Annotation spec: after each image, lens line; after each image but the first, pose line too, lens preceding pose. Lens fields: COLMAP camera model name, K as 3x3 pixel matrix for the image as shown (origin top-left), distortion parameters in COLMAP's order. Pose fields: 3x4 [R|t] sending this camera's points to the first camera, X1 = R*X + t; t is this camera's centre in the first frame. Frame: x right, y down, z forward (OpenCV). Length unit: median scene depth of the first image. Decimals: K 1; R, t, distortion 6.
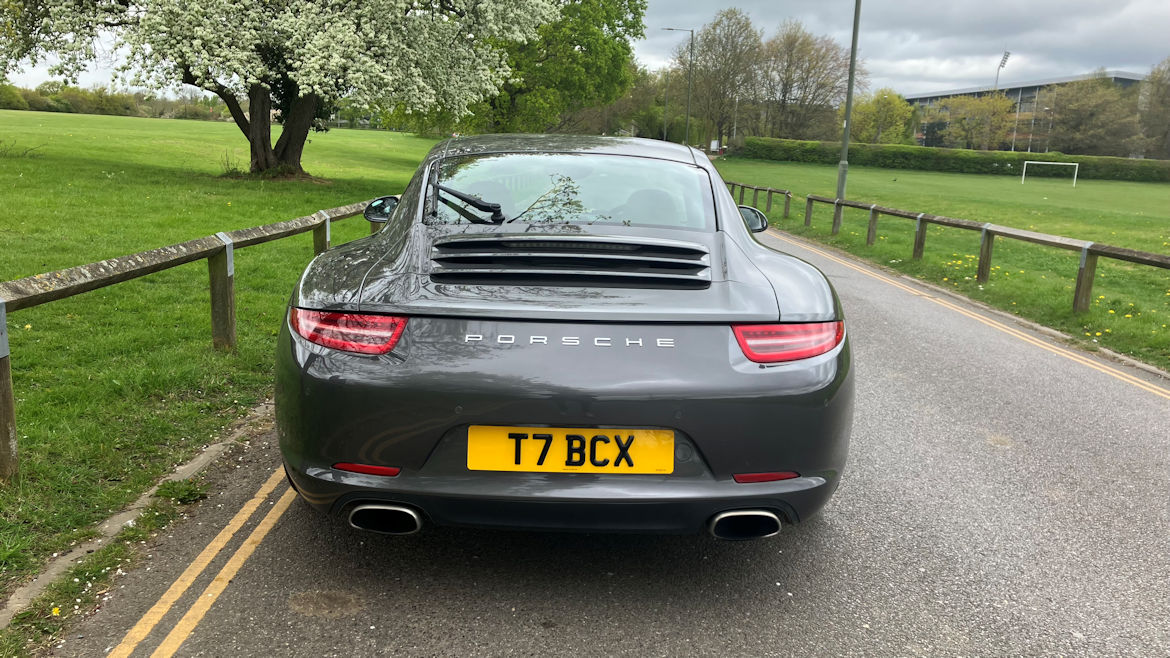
lens RADIAL K [[931.0, 0, 577.5], [0, 931.0, 321.0], [0, 0, 1]] dist [-0.000851, -0.000599]
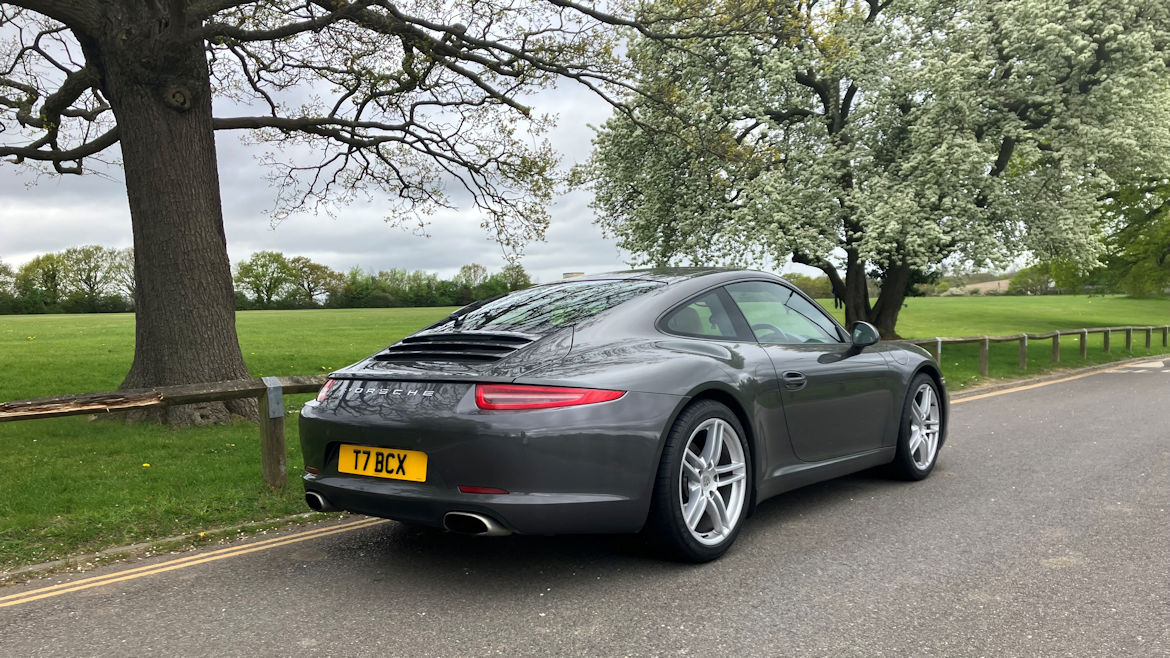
lens RADIAL K [[931.0, 0, 583.3], [0, 931.0, 328.2], [0, 0, 1]] dist [-0.000851, -0.000599]
pose [[0.772424, -0.045202, -0.633497, 1.249489], [-0.065764, 0.986409, -0.150571, 0.129649], [0.631694, 0.157966, 0.758953, 0.001441]]
